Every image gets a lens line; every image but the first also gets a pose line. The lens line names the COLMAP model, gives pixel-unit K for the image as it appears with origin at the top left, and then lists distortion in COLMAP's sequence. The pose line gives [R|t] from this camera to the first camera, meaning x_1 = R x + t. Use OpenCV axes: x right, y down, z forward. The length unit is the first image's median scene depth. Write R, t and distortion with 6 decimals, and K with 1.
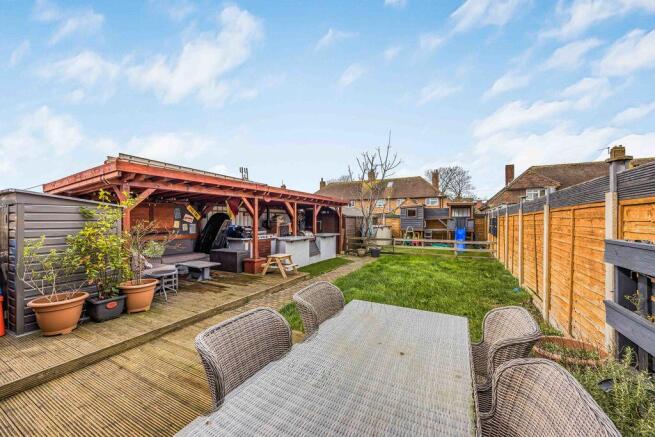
lens RADIAL K [[250.0, 0, 333.3], [0, 250.0, 219.3], [0, 0, 1]] dist [0.002481, 0.000225]
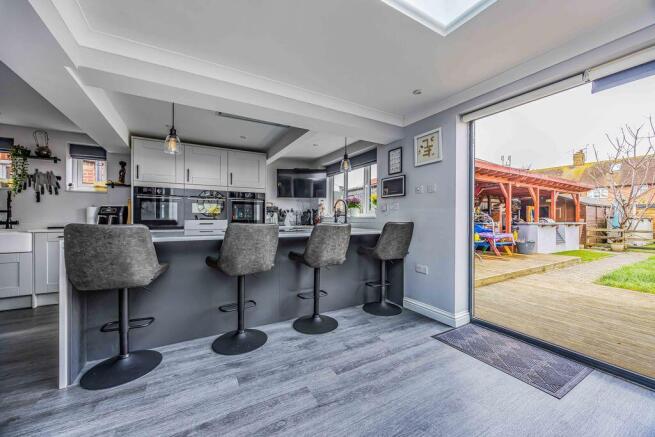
lens RADIAL K [[250.0, 0, 337.0], [0, 250.0, 217.5], [0, 0, 1]] dist [0.002481, 0.000225]
pose [[0.844572, 0.002522, -0.535436, -0.188727], [-0.003540, 0.999993, -0.000872, 0.033905], [0.535430, 0.002632, 0.844575, -0.161359]]
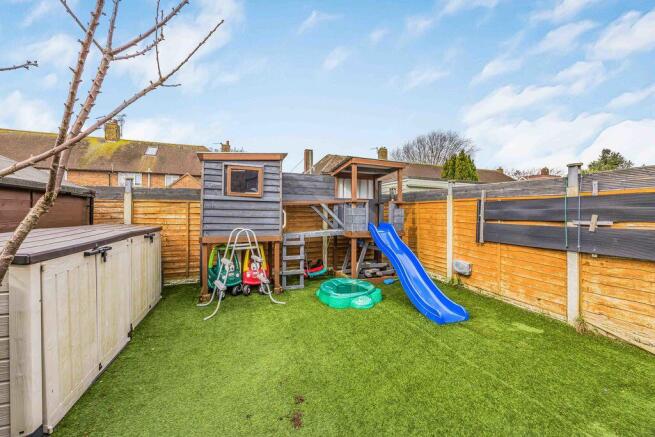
lens RADIAL K [[250.0, 0, 327.7], [0, 250.0, 214.0], [0, 0, 1]] dist [0.002481, 0.000225]
pose [[0.669792, -0.009760, 0.742484, 0.183104], [0.000138, 0.999915, 0.013020, 0.011114], [-0.742548, -0.008618, 0.669737, 0.819025]]
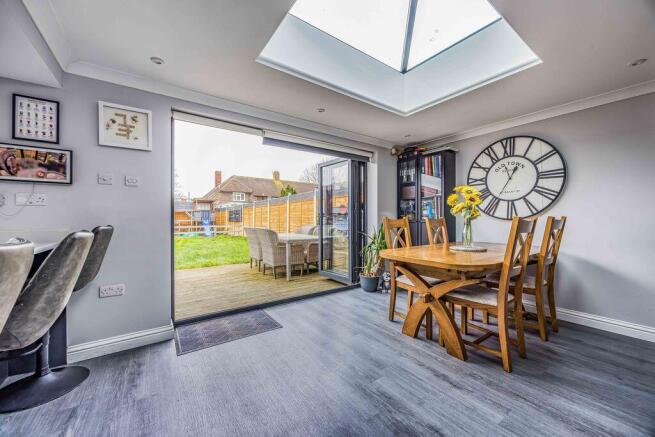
lens RADIAL K [[250.0, 0, 323.6], [0, 250.0, 217.7], [0, 0, 1]] dist [0.002481, 0.000225]
pose [[0.481826, 0.000281, 0.876267, -0.311895], [0.000948, 0.999999, -0.000842, 0.032950], [-0.876267, 0.001237, 0.481825, -0.130874]]
